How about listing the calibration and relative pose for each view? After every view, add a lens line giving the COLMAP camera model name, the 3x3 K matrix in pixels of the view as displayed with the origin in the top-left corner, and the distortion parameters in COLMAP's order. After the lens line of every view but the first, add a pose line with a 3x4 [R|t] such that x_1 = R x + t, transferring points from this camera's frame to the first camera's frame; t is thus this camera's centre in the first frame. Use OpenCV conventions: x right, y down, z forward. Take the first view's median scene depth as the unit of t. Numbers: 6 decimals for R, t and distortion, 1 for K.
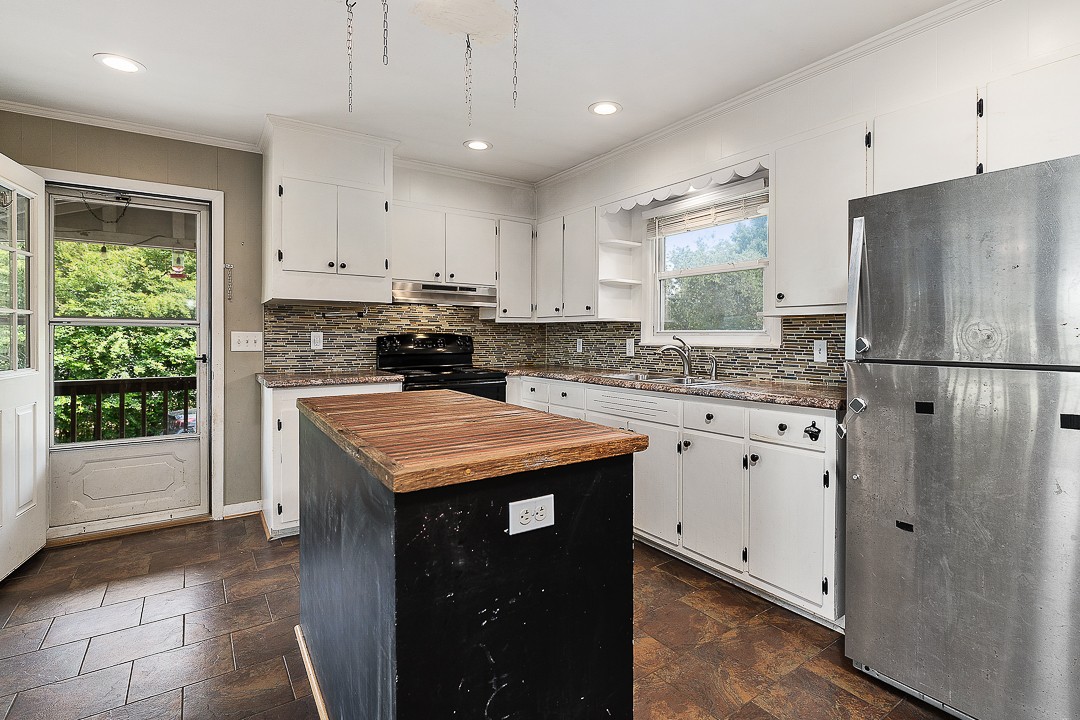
lens RADIAL K [[518.4, 0, 563.7], [0, 518.4, 338.9], [0, 0, 1]] dist [-0.000300, 0.000056]
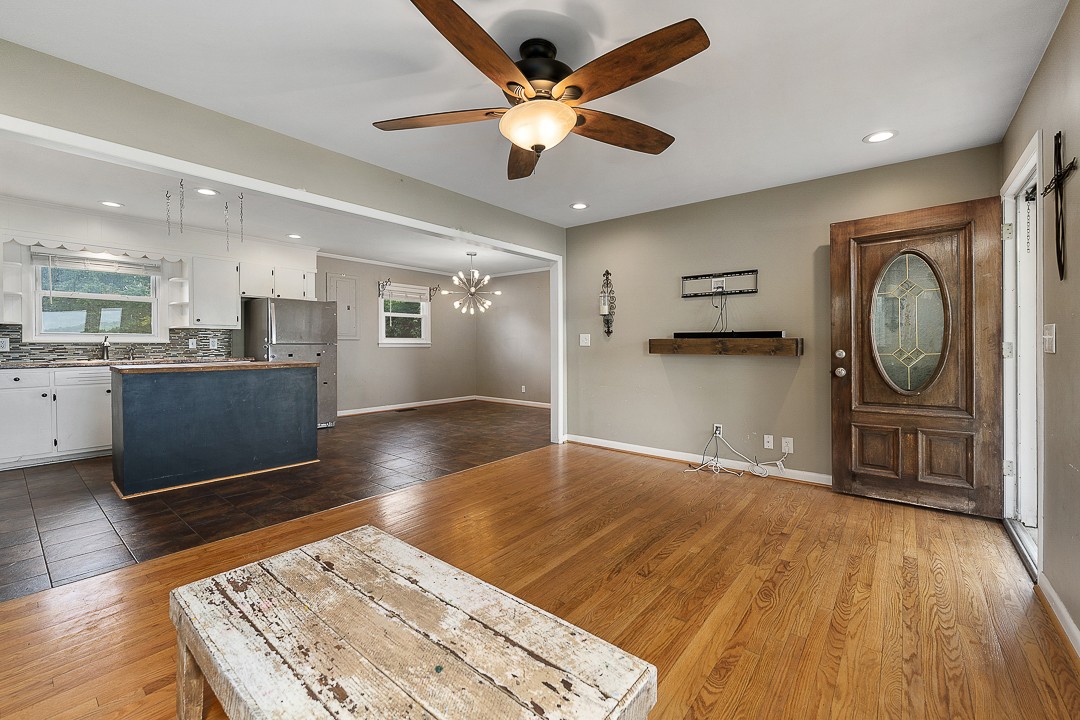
lens RADIAL K [[425.4, 0, 546.8], [0, 425.4, 345.8], [0, 0, 1]] dist [-0.000640, 0.000035]
pose [[-0.293094, -0.005605, 0.956067, -1.296989], [0.005301, 0.999958, 0.007488, 0.019985], [-0.956069, 0.007263, -0.293052, 0.030744]]
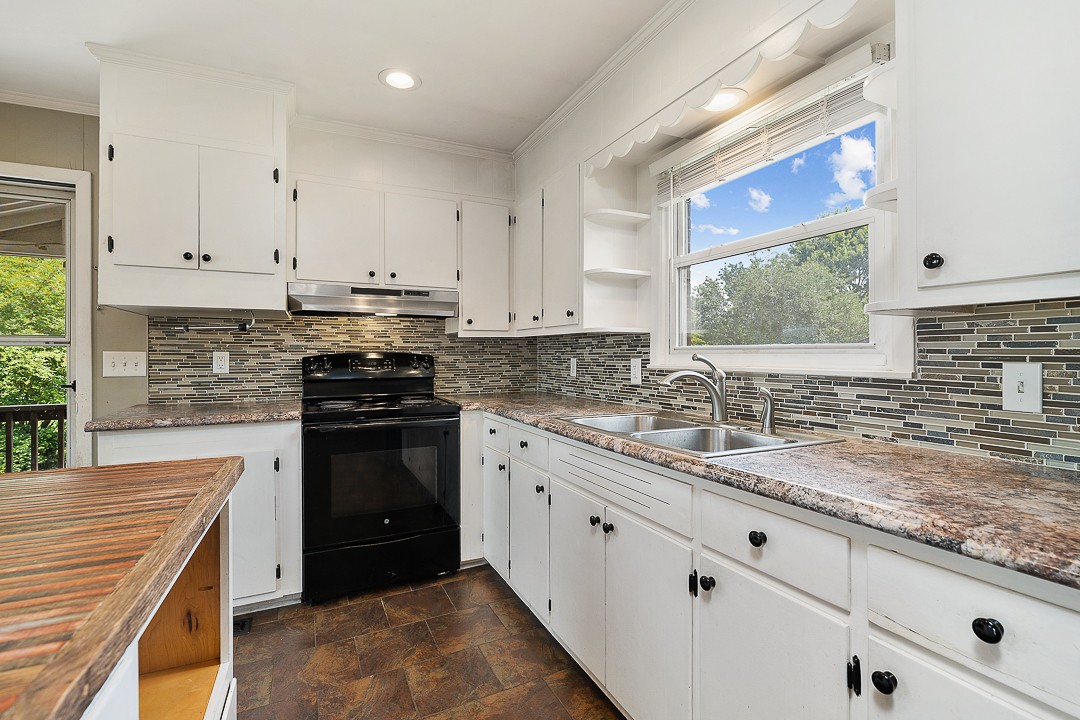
lens RADIAL K [[473.9, 0, 533.0], [0, 473.9, 354.5], [0, 0, 1]] dist [-0.000750, 0.000274]
pose [[0.983503, -0.004861, -0.180825, 0.111129], [0.004127, 0.999982, -0.004439, -0.003348], [0.180844, 0.003620, 0.983505, 0.377266]]
